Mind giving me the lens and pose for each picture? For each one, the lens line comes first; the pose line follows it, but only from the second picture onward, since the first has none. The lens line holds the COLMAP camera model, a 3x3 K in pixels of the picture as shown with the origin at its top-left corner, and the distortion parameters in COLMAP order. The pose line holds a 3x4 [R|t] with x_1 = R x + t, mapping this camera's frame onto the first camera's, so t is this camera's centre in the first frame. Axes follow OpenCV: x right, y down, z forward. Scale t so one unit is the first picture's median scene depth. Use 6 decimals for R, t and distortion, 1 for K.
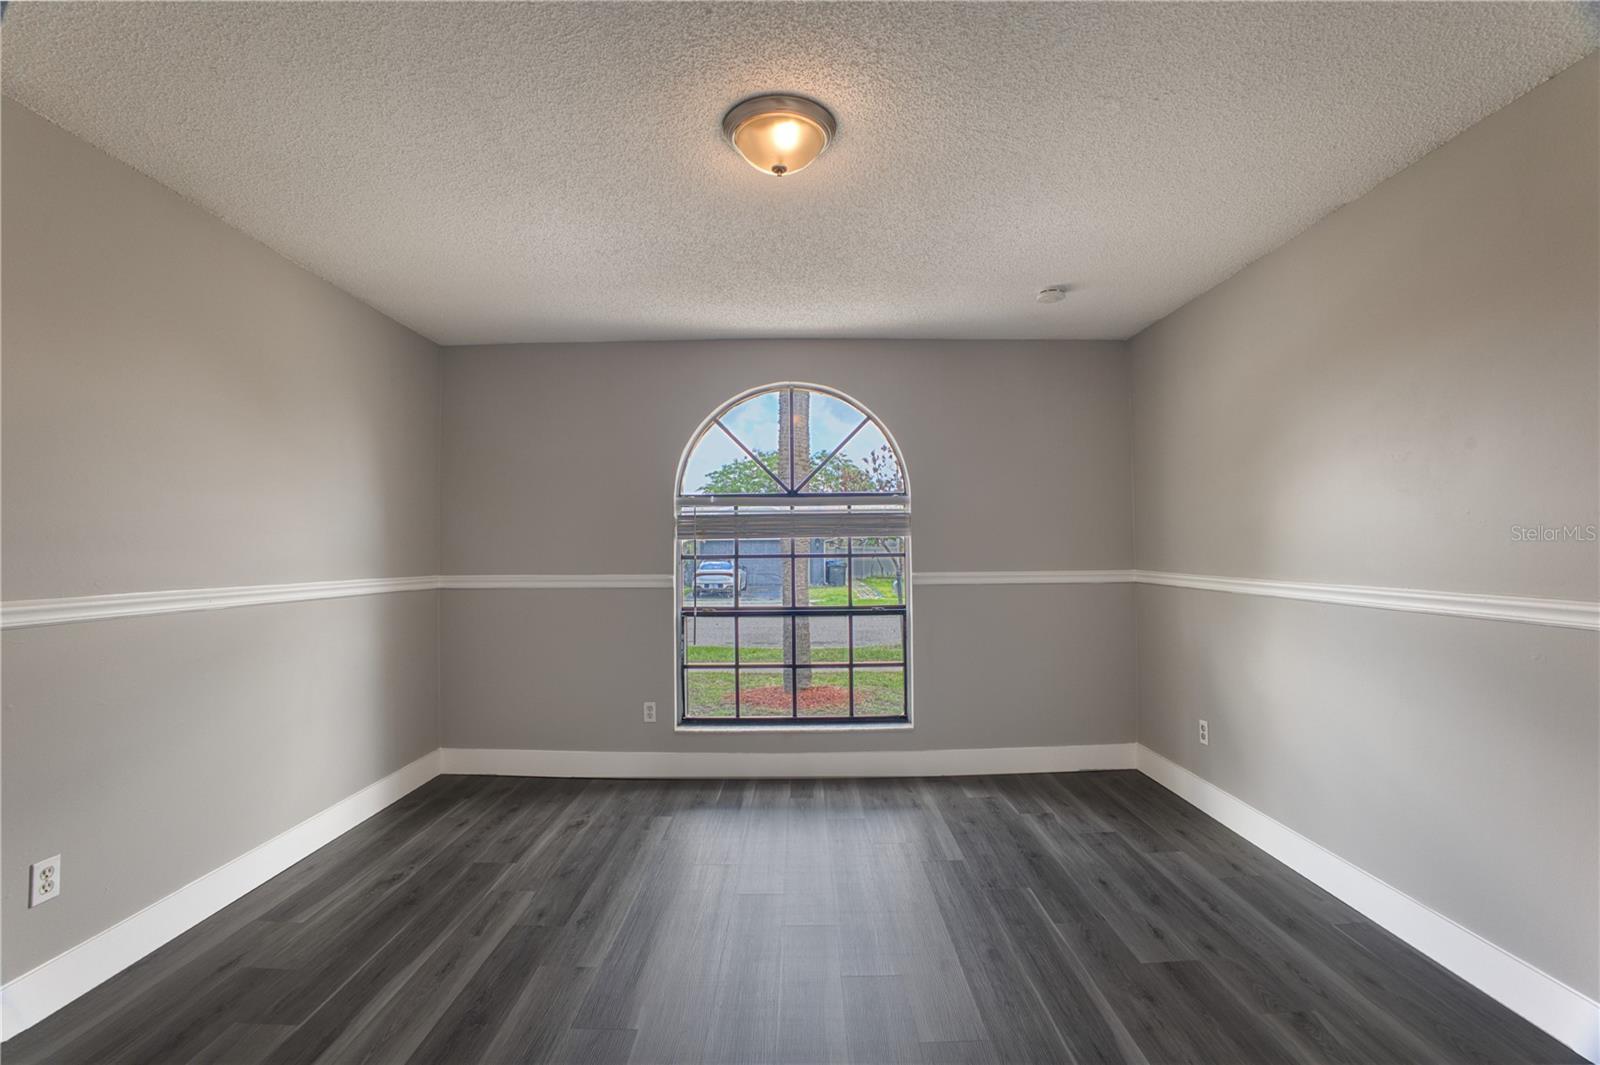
lens RADIAL K [[672.6, 0, 800.0], [0, 672.6, 532.5], [0, 0, 1]] dist [-0.103131, 0.027679]
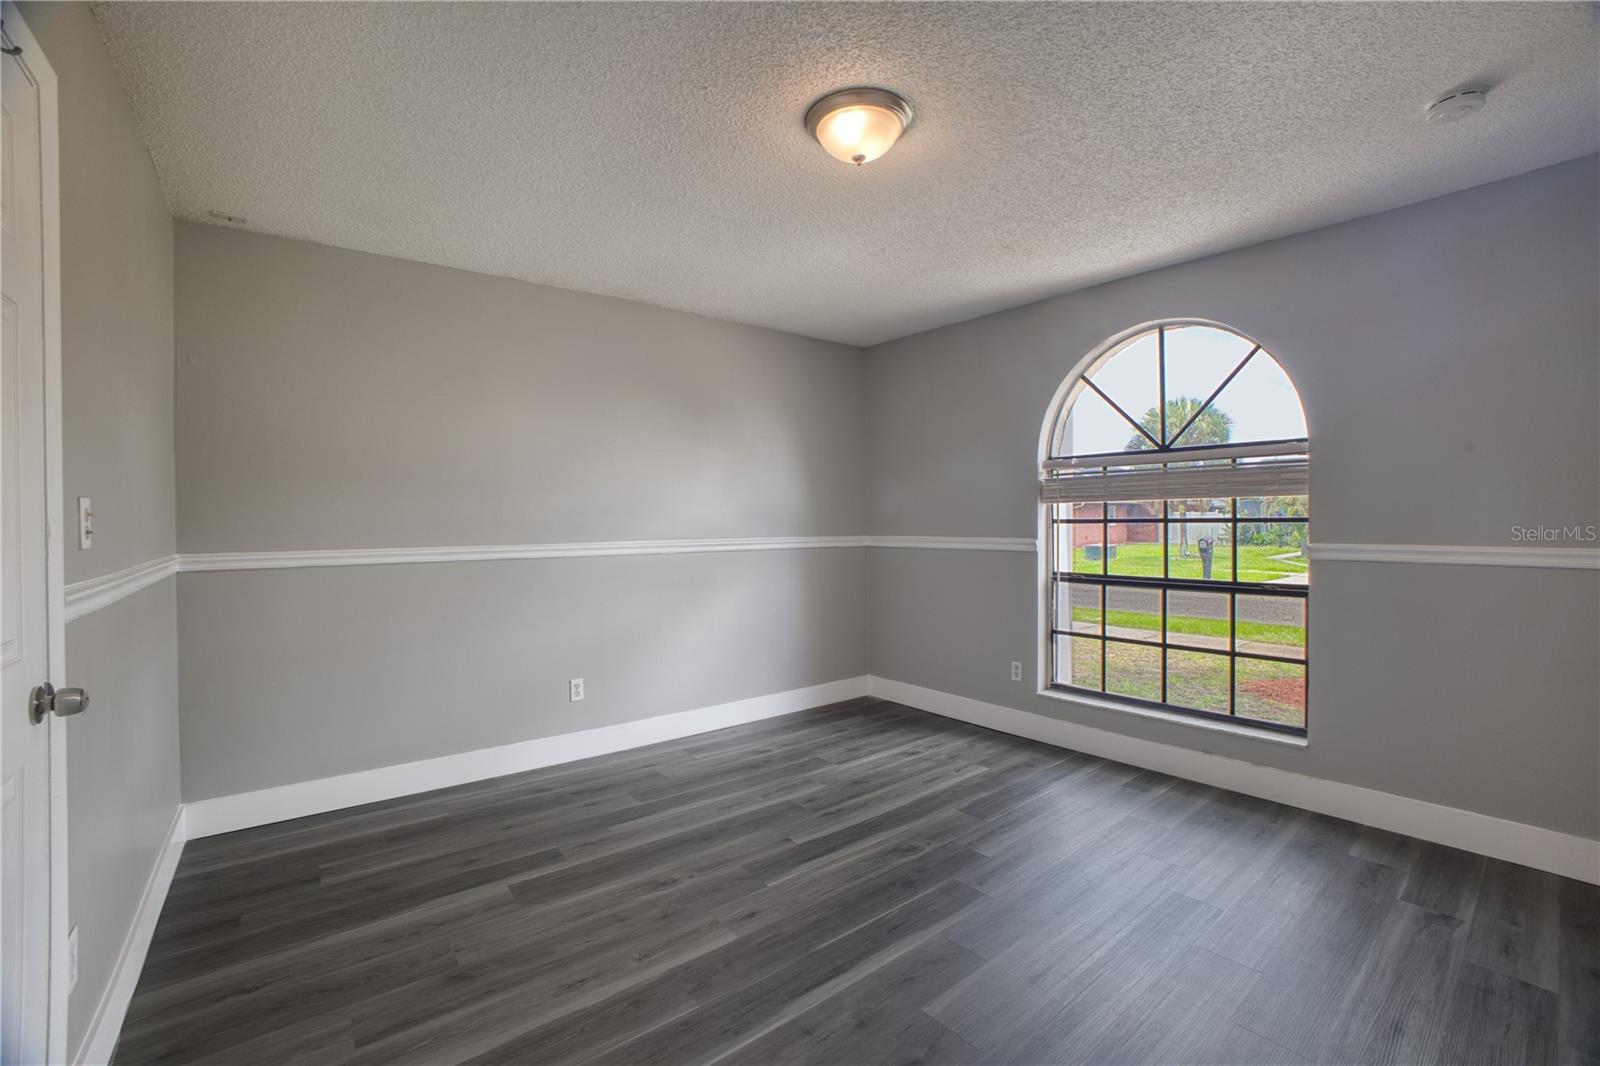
lens RADIAL K [[672.6, 0, 800.0], [0, 672.6, 533.0], [0, 0, 1]] dist [-0.103131, 0.027679]
pose [[0.633911, 0.018127, -0.773194, 0.395599], [0.028362, 0.998508, 0.046662, -0.001587], [0.772886, -0.051509, 0.632451, 0.113862]]
